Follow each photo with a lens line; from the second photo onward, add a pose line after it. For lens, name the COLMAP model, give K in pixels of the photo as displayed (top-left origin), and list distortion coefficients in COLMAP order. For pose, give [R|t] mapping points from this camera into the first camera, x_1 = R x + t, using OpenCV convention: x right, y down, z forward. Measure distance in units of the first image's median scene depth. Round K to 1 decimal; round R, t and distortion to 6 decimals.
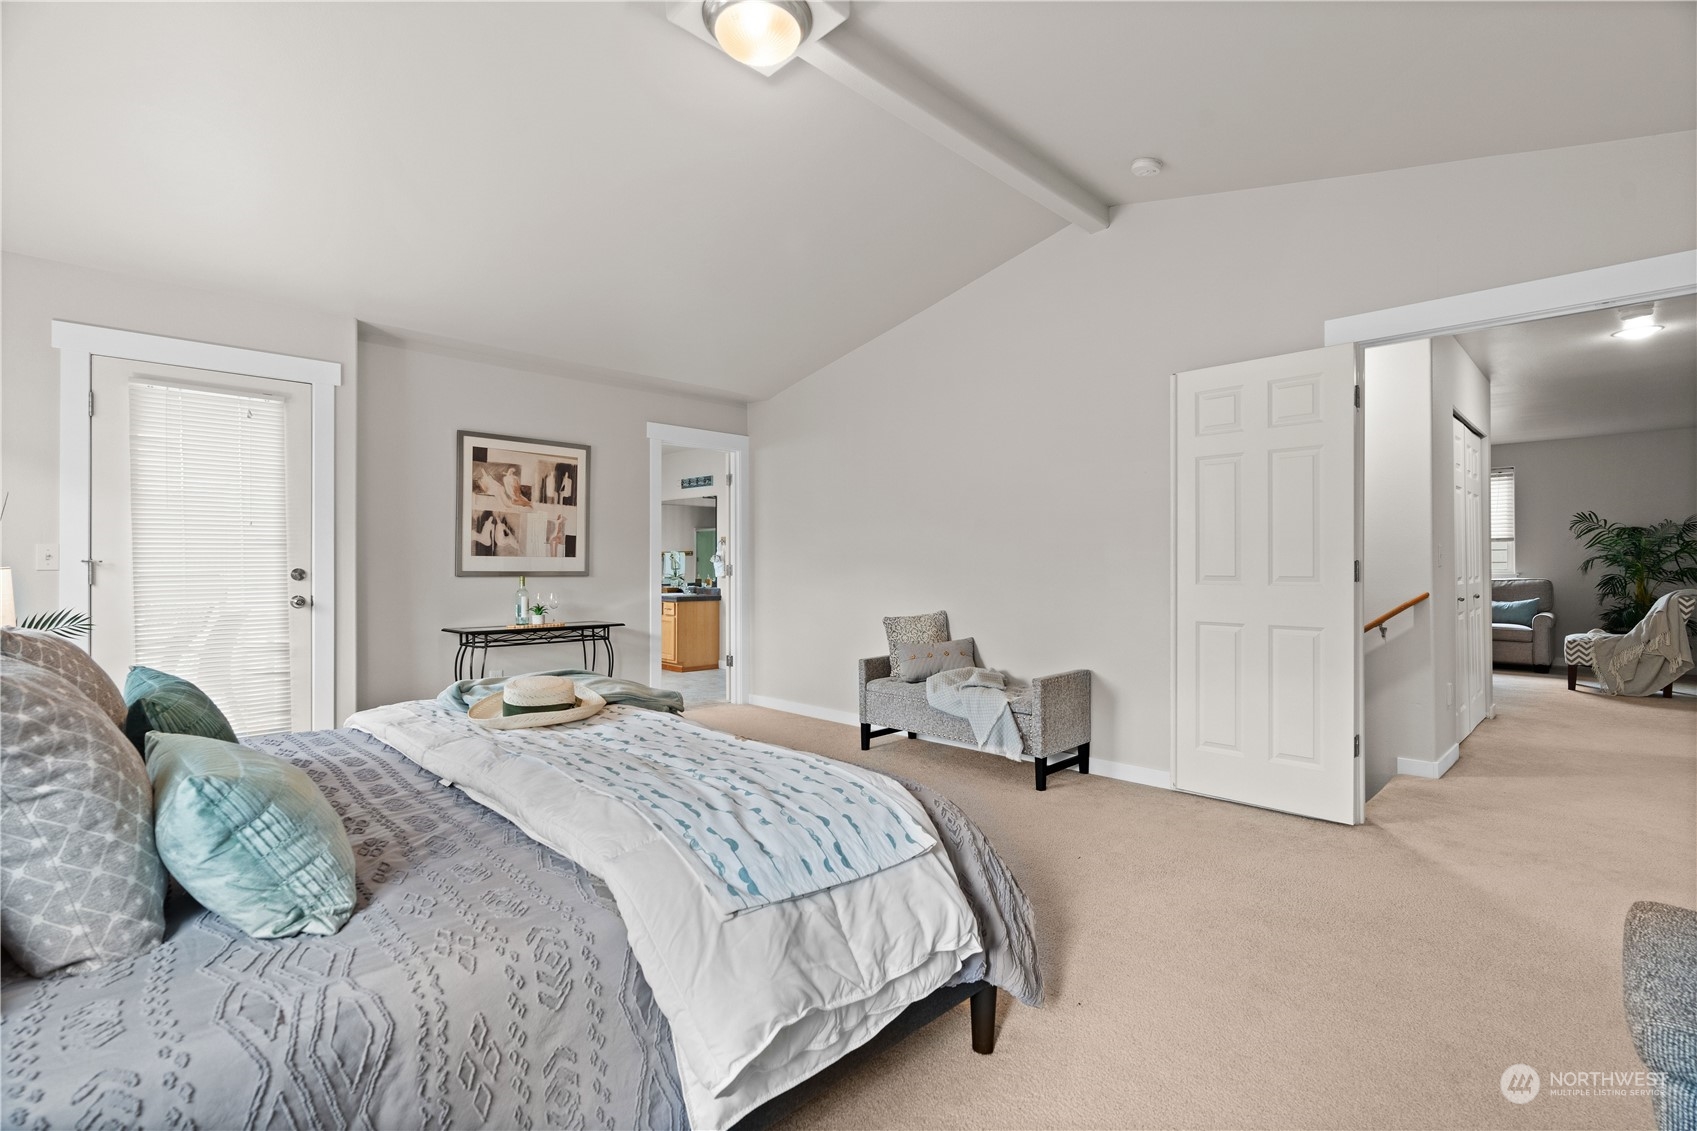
lens RADIAL K [[777.0, 0, 848.5], [0, 777.0, 565.5], [0, 0, 1]] dist [-0.002949, -0.000033]
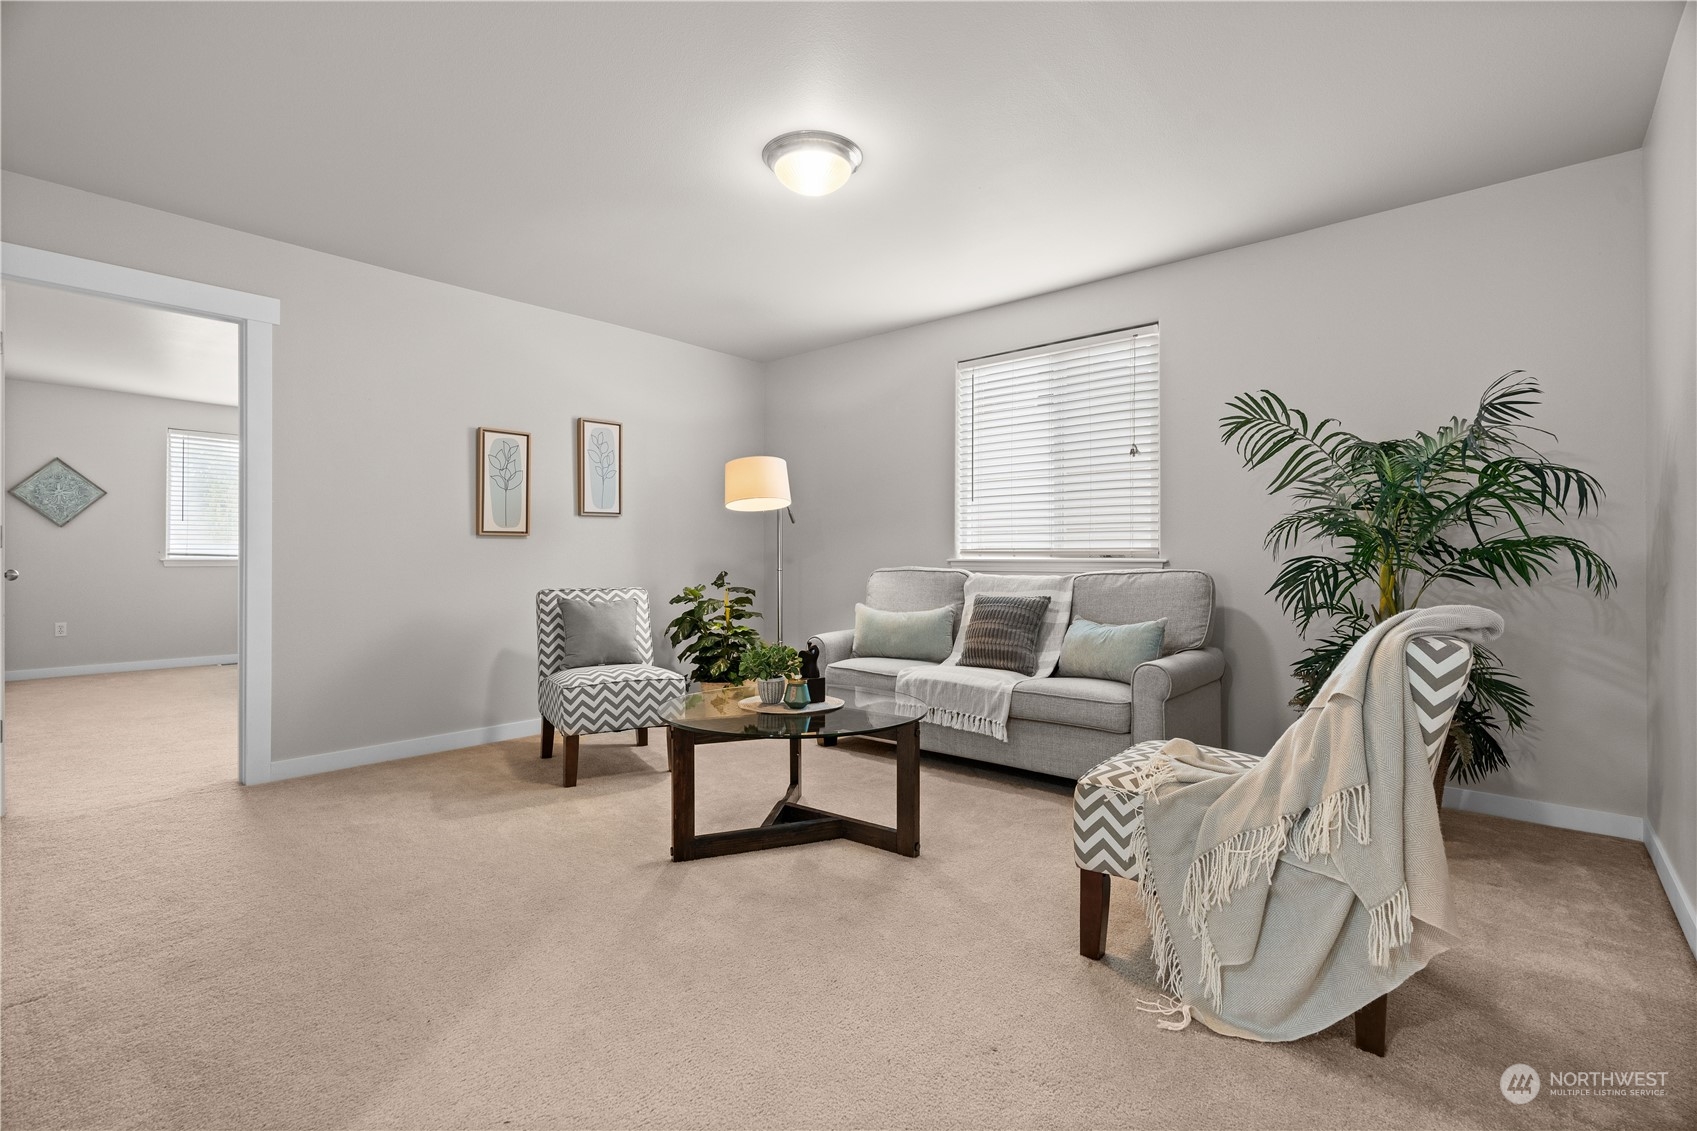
lens RADIAL K [[777.0, 0, 848.5], [0, 777.0, 565.5], [0, 0, 1]] dist [-0.002949, -0.000033]
pose [[0.997097, 0.001367, 0.076133, 0.734573], [-0.001673, 0.999991, 0.003957, 0.014348], [-0.076127, -0.004073, 0.997090, 0.645314]]
